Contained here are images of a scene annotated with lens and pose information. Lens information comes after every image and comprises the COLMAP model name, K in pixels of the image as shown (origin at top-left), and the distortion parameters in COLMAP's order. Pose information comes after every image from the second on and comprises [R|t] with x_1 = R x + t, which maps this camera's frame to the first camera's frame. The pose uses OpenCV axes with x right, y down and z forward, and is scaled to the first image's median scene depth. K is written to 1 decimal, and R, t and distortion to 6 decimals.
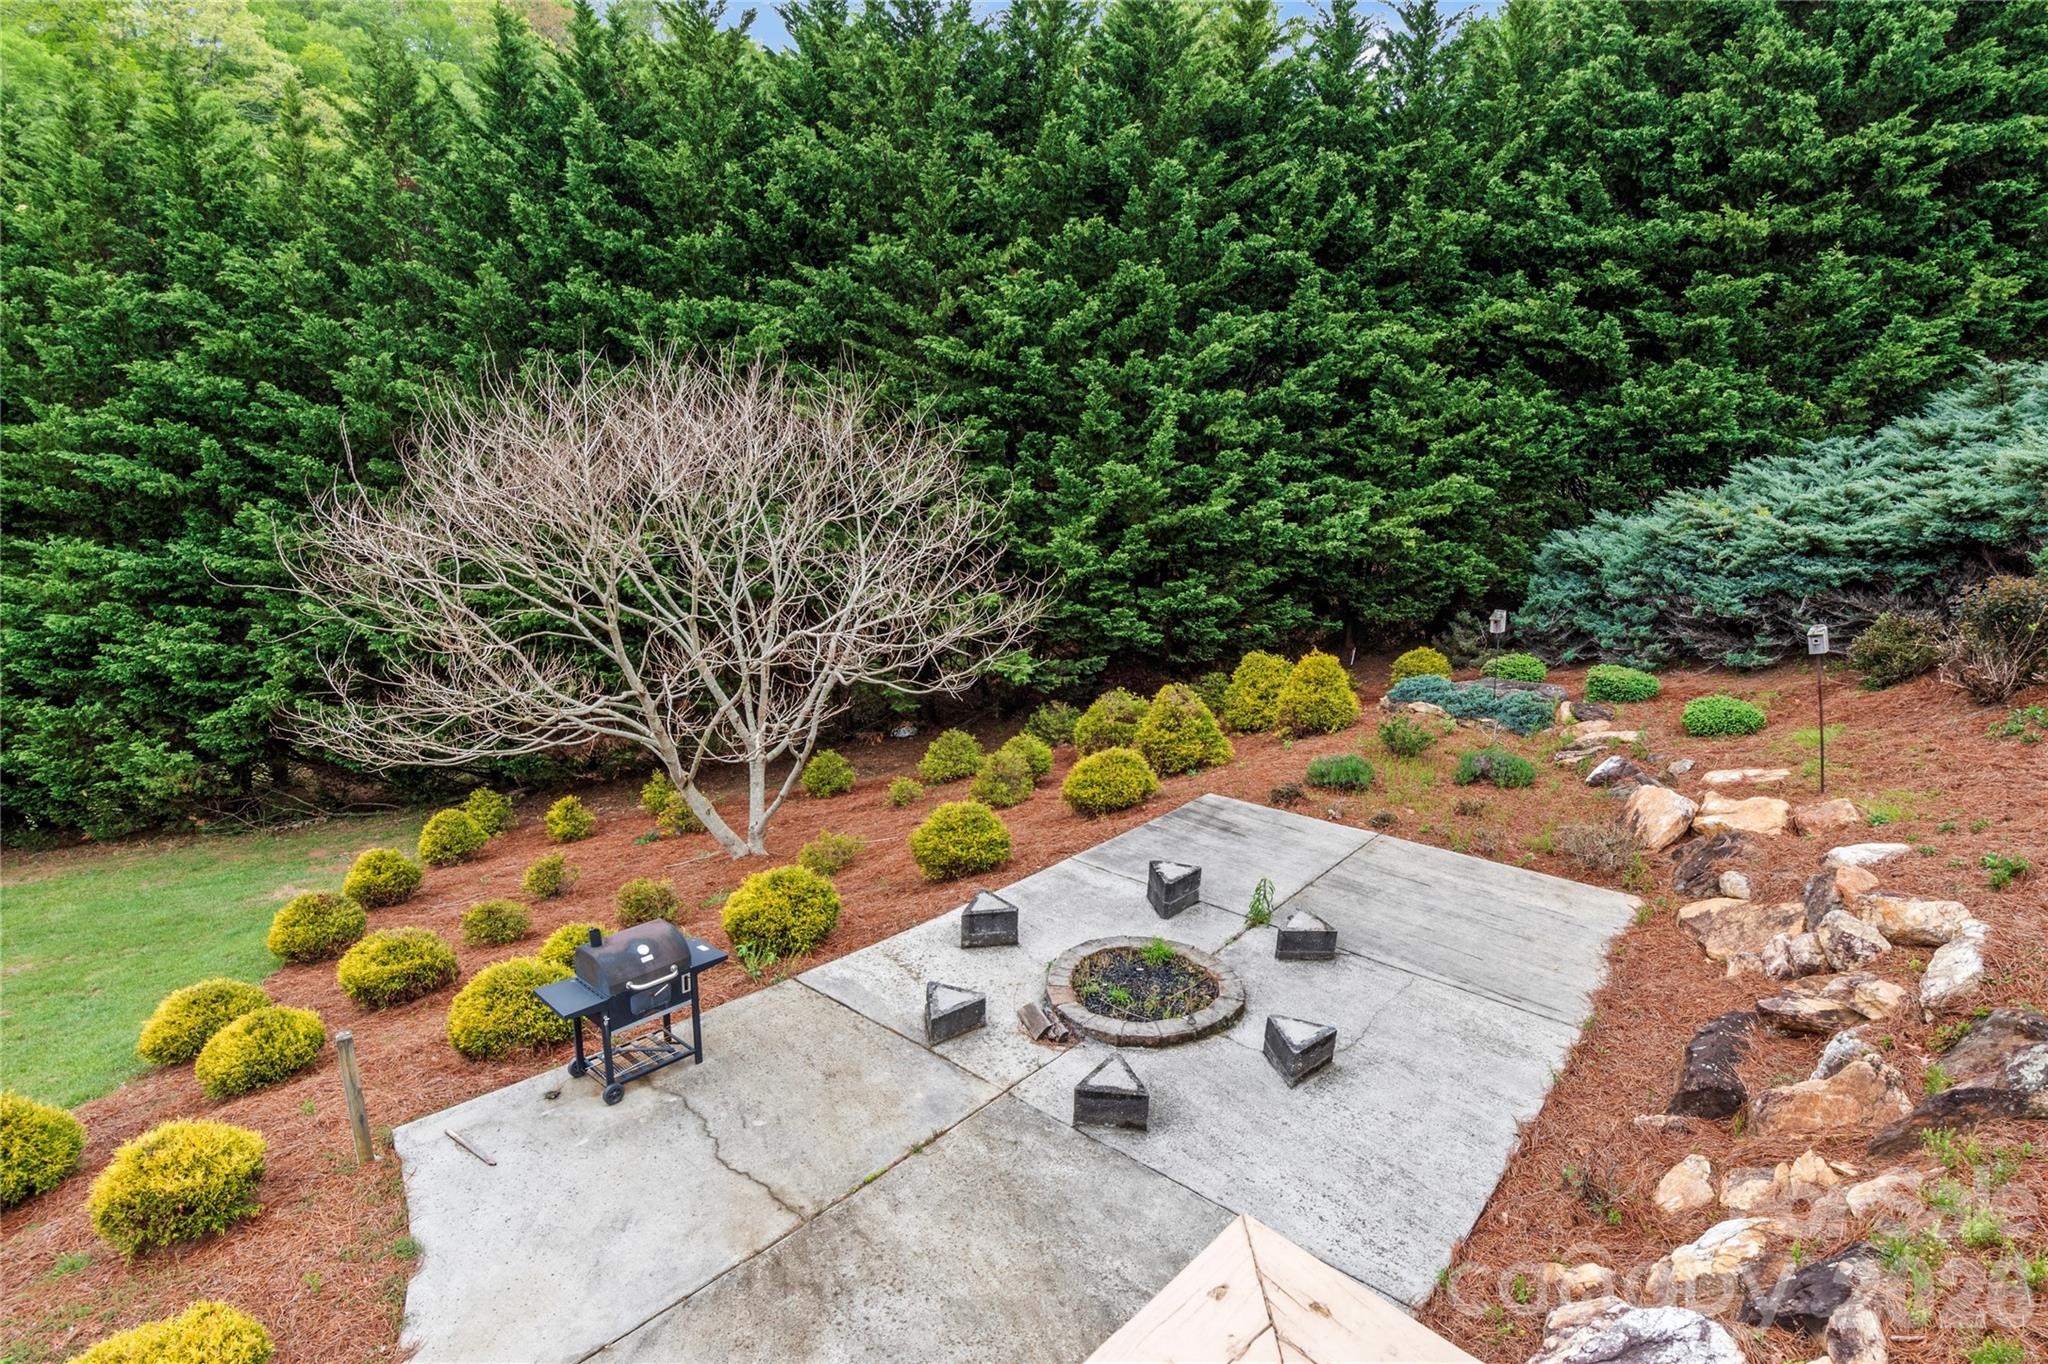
lens RADIAL K [[1086.7, 0, 1018.2], [0, 1086.7, 695.1], [0, 0, 1]] dist [-0.005349, -0.002000]
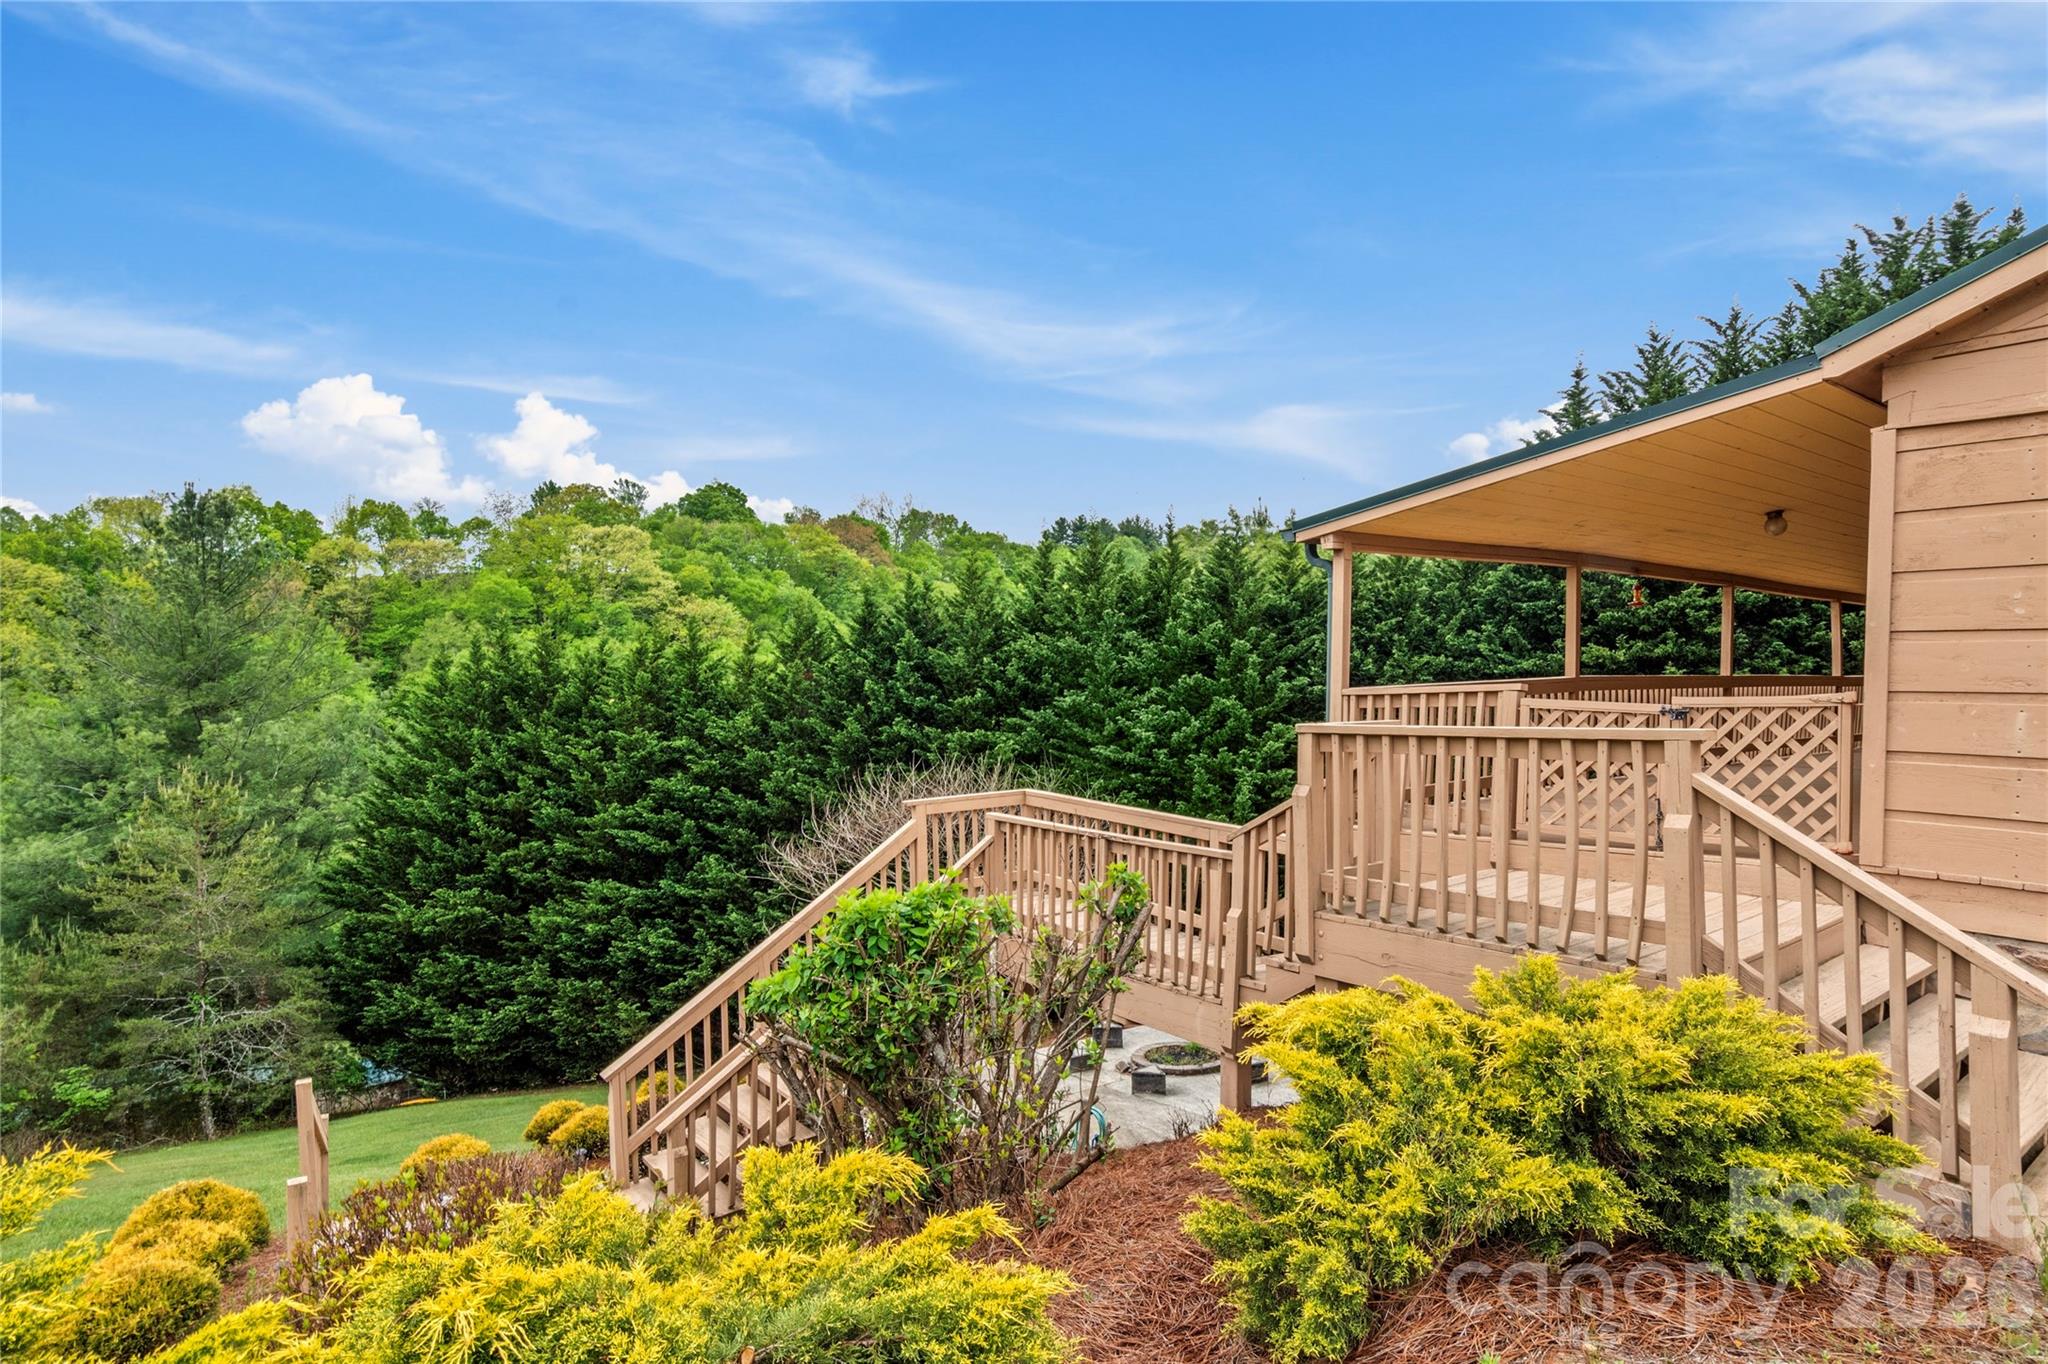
lens RADIAL K [[1121.0, 0, 1025.7], [0, 1121.0, 676.8], [0, 0, 1]] dist [-0.003296, -0.001633]
pose [[0.978722, -0.057640, -0.196930, 0.148167], [-0.020928, 0.926690, -0.375244, 0.213195], [0.204122, 0.371380, 0.905765, -0.603444]]
